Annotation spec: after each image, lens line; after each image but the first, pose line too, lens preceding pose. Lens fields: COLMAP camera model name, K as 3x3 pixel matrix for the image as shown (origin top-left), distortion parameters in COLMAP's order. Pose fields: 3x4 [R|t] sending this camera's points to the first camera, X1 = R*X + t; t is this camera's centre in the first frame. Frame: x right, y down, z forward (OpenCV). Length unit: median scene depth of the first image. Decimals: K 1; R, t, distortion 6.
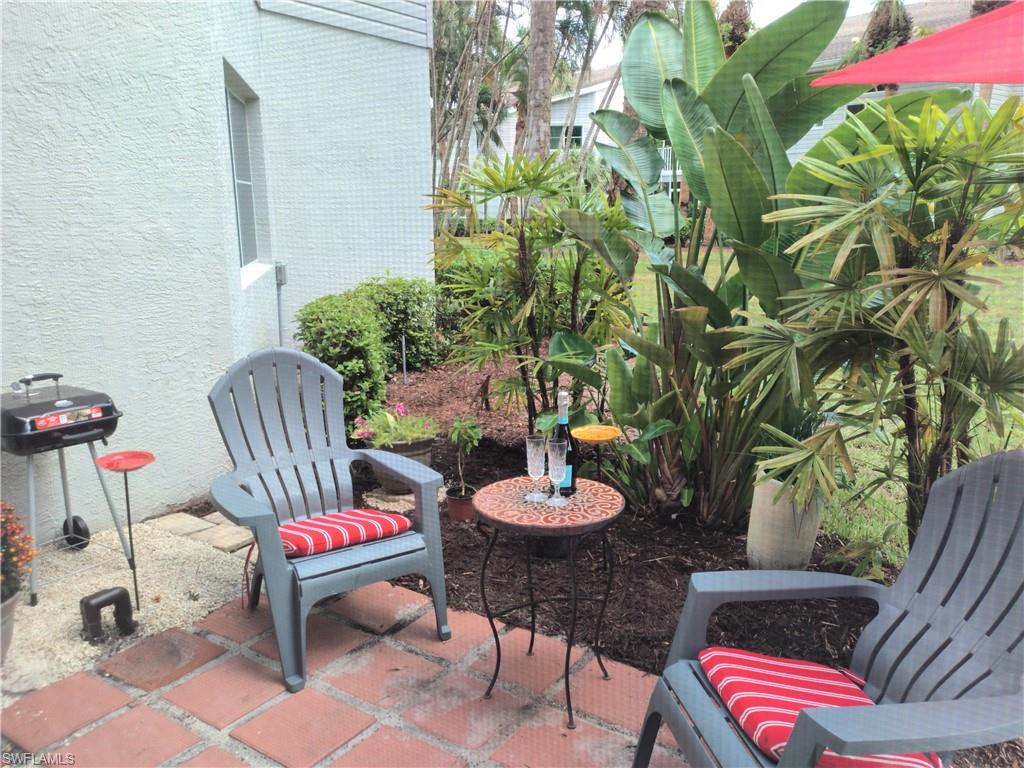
lens RADIAL K [[819.0, 0, 528.3], [0, 819.0, 382.6], [0, 0, 1]] dist [0.007323, 0.001416]
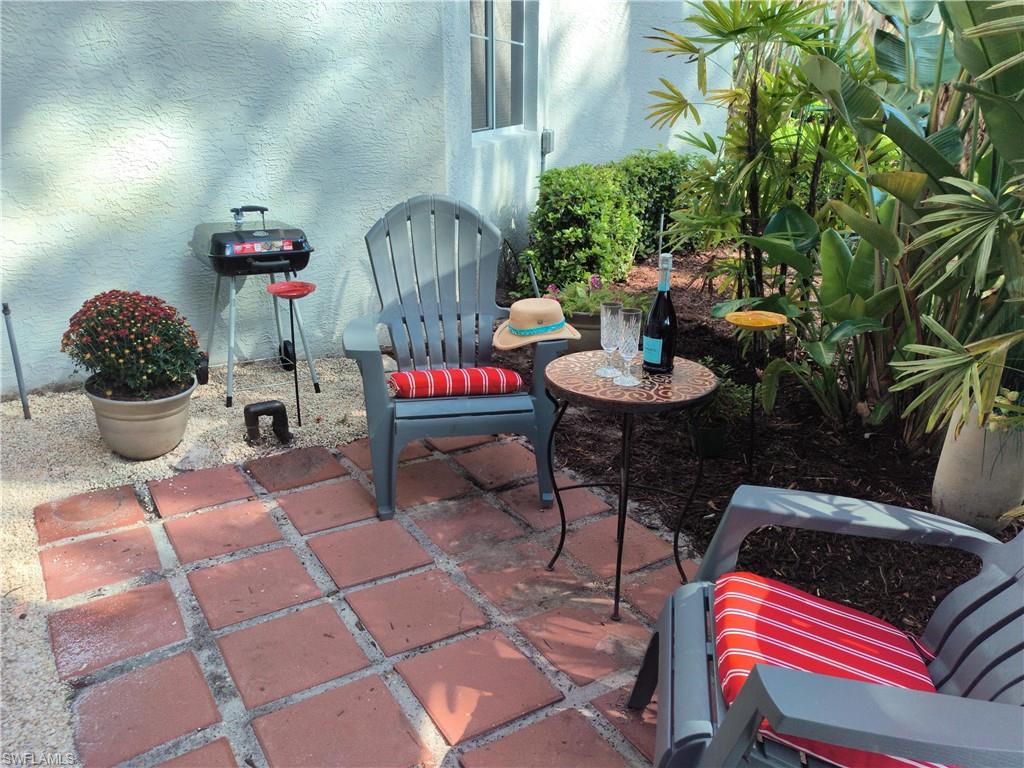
lens RADIAL K [[822.5, 0, 509.3], [0, 822.5, 384.6], [0, 0, 1]] dist [0.055730, -0.006027]
pose [[0.905476, 0.151007, -0.396624, 0.212406], [-0.098624, 0.983842, 0.149424, 0.025625], [0.412779, -0.096184, 0.905738, 0.103935]]
